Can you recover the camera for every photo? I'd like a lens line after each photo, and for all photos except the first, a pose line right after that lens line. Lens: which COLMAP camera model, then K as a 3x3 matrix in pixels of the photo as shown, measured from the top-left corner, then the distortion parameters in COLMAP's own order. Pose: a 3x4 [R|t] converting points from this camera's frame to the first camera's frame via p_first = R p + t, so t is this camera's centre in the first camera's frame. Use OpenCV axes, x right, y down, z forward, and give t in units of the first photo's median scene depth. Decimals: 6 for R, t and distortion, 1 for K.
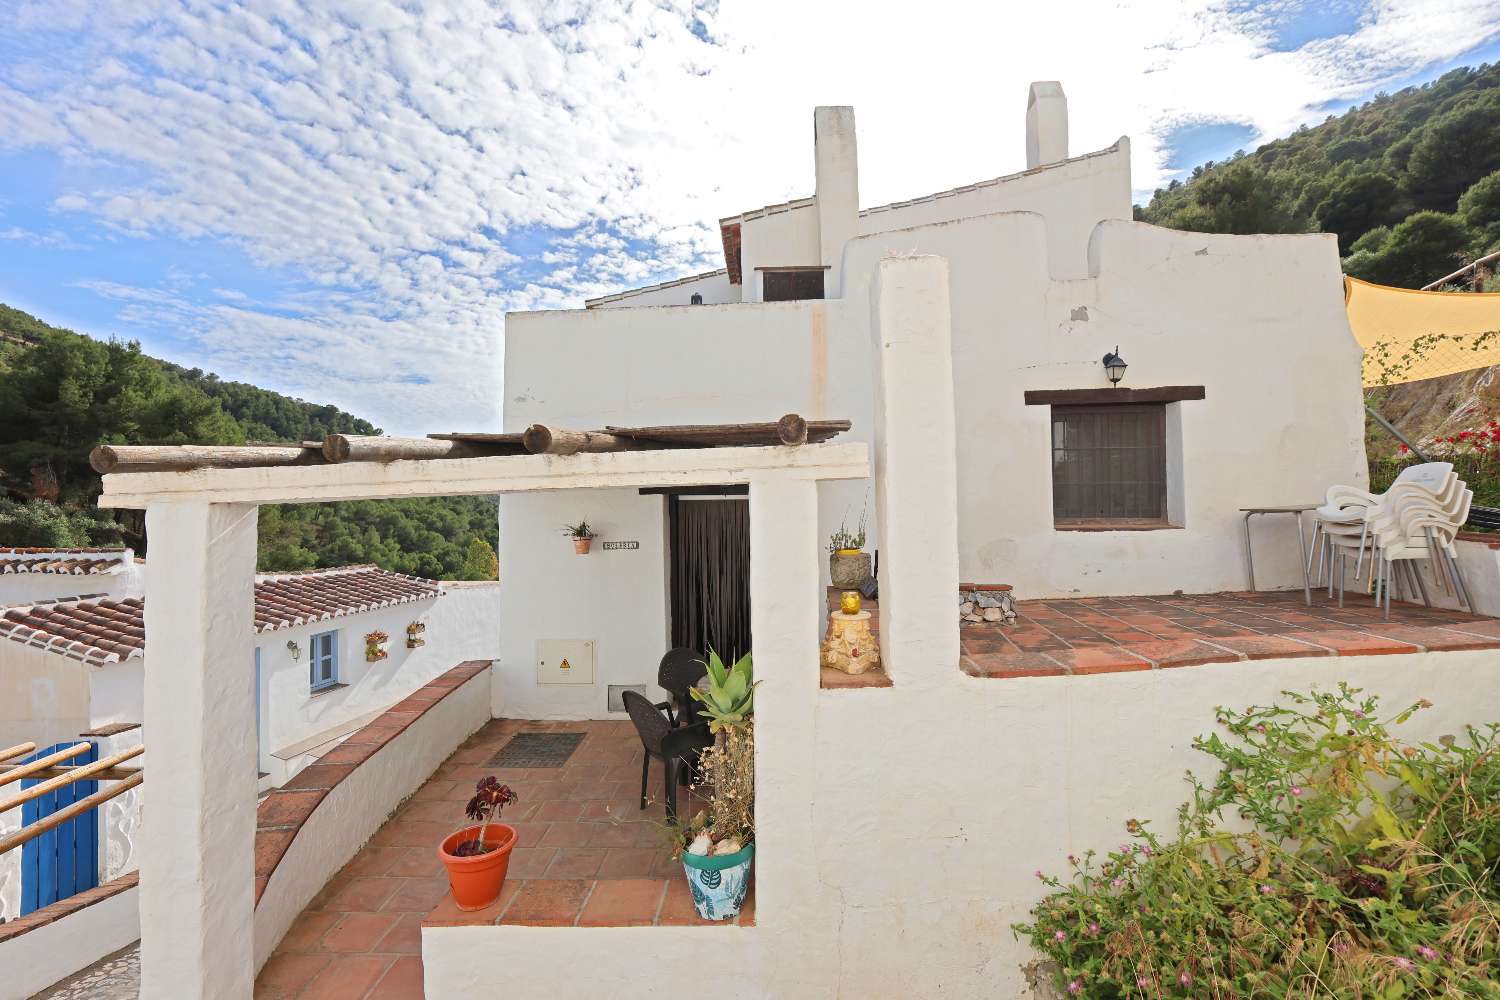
lens RADIAL K [[647.0, 0, 748.3], [0, 647.0, 494.4], [0, 0, 1]] dist [-0.000273, 0.000164]
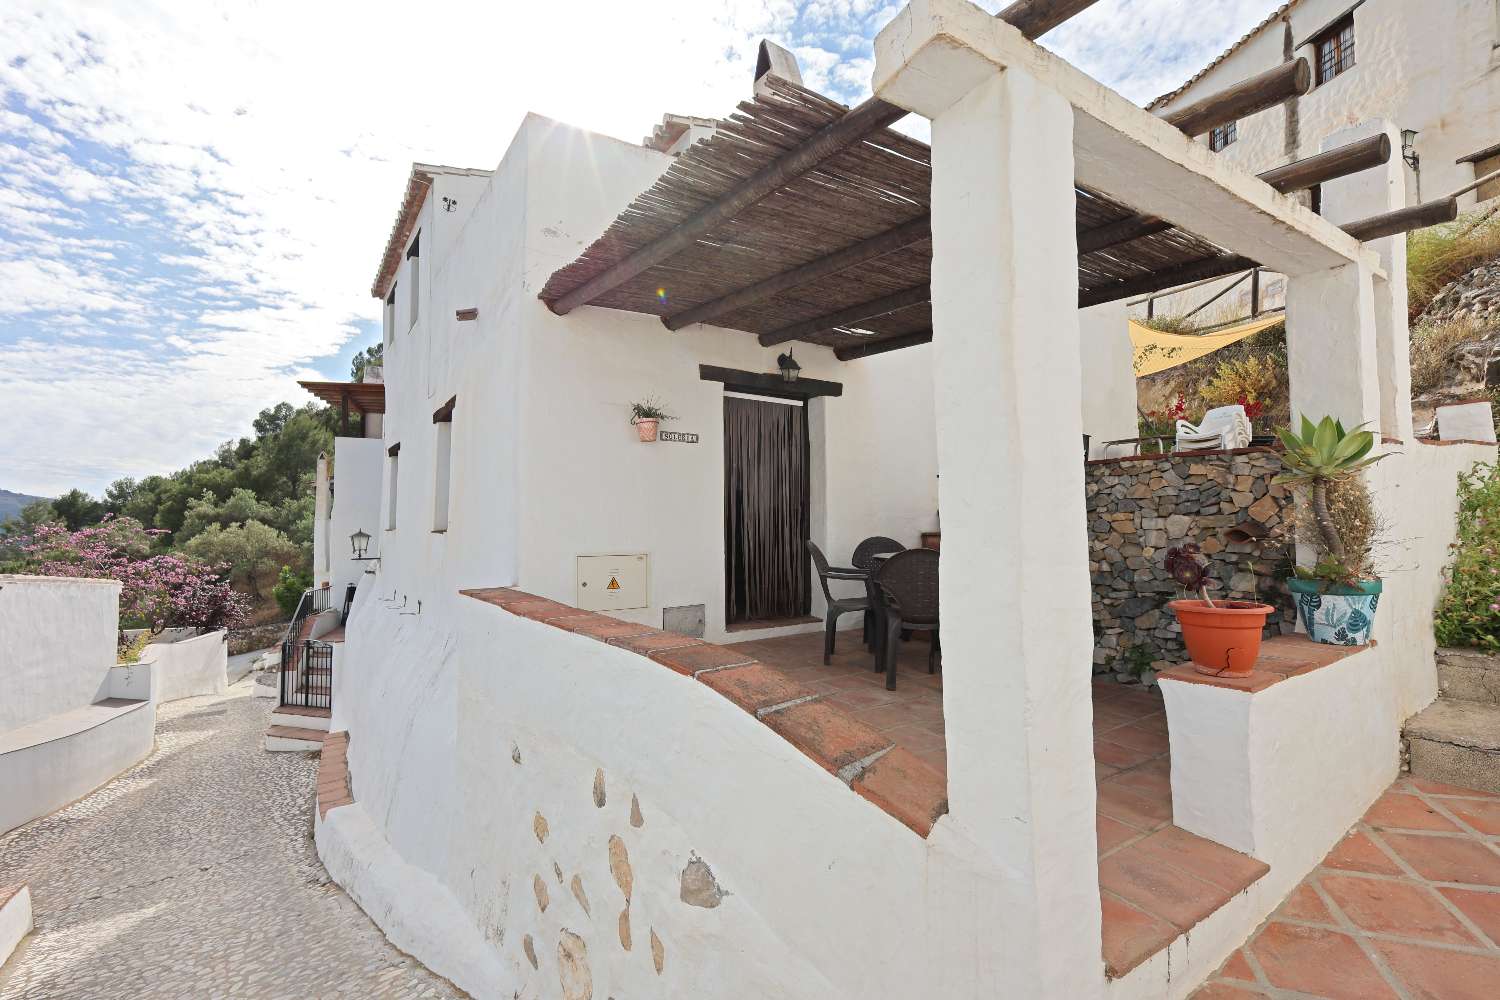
lens RADIAL K [[647.0, 0, 745.7], [0, 647.0, 493.8], [0, 0, 1]] dist [-0.000273, 0.000164]
pose [[0.815495, 0.035794, 0.577656, -0.612866], [-0.017124, 0.999141, -0.037736, 0.183649], [-0.578511, 0.020882, 0.815407, 0.282950]]
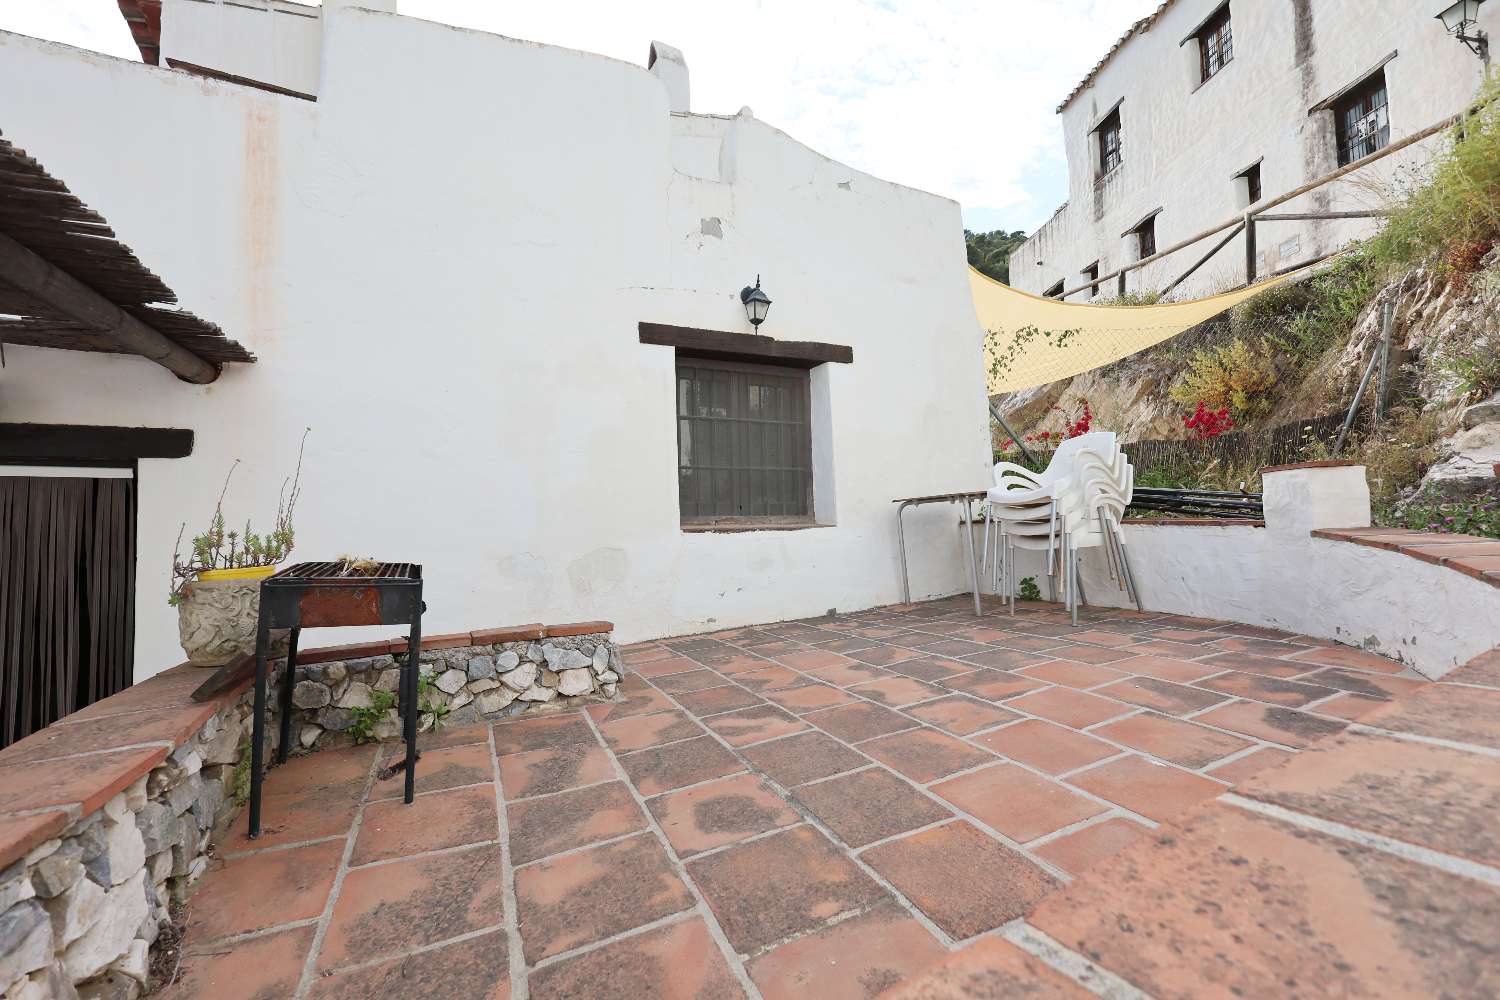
lens RADIAL K [[647.0, 0, 747.2], [0, 647.0, 500.6], [0, 0, 1]] dist [-0.000273, 0.000164]
pose [[0.853036, 0.013984, 0.521664, 0.177814], [0.011544, 0.998891, -0.045655, 0.052990], [-0.521724, 0.044967, 0.851928, 0.384717]]
